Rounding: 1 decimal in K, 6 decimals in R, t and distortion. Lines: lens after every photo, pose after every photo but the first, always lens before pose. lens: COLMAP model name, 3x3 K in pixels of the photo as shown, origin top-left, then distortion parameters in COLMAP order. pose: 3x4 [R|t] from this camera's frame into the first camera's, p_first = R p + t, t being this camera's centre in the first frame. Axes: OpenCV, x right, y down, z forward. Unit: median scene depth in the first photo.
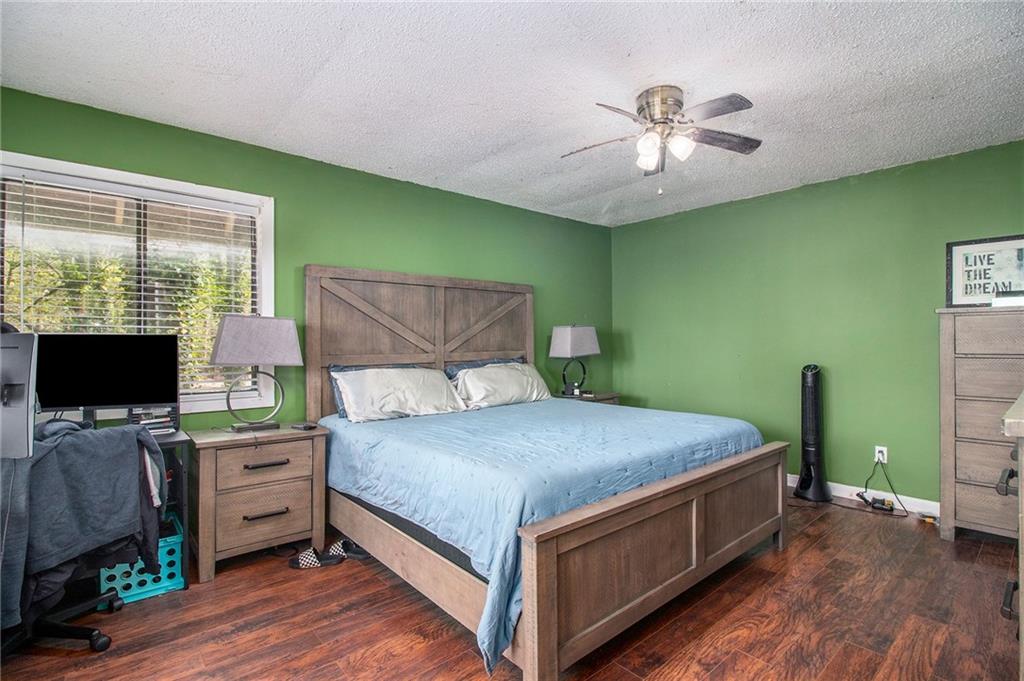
lens RADIAL K [[479.4, 0, 515.4], [0, 479.4, 339.1], [0, 0, 1]] dist [0.001991, -0.012452]
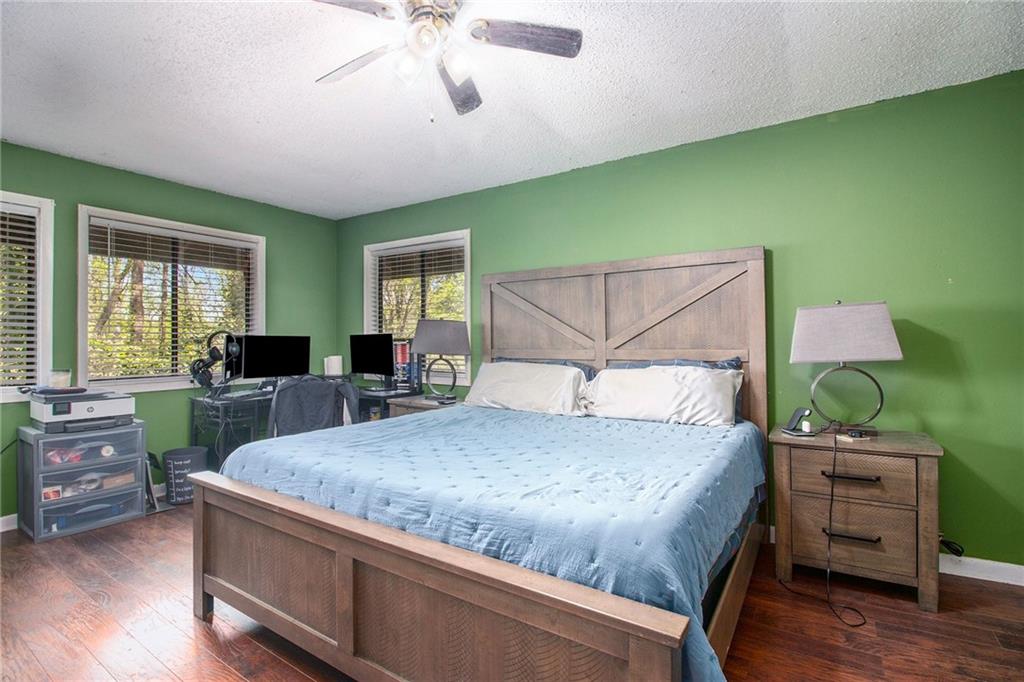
lens RADIAL K [[479.4, 0, 515.4], [0, 479.4, 339.6], [0, 0, 1]] dist [0.001991, -0.012452]
pose [[0.276631, 0.002026, -0.960974, 0.644206], [0.009207, 0.999946, 0.004758, 0.005465], [0.960932, -0.010164, 0.276597, 0.600473]]
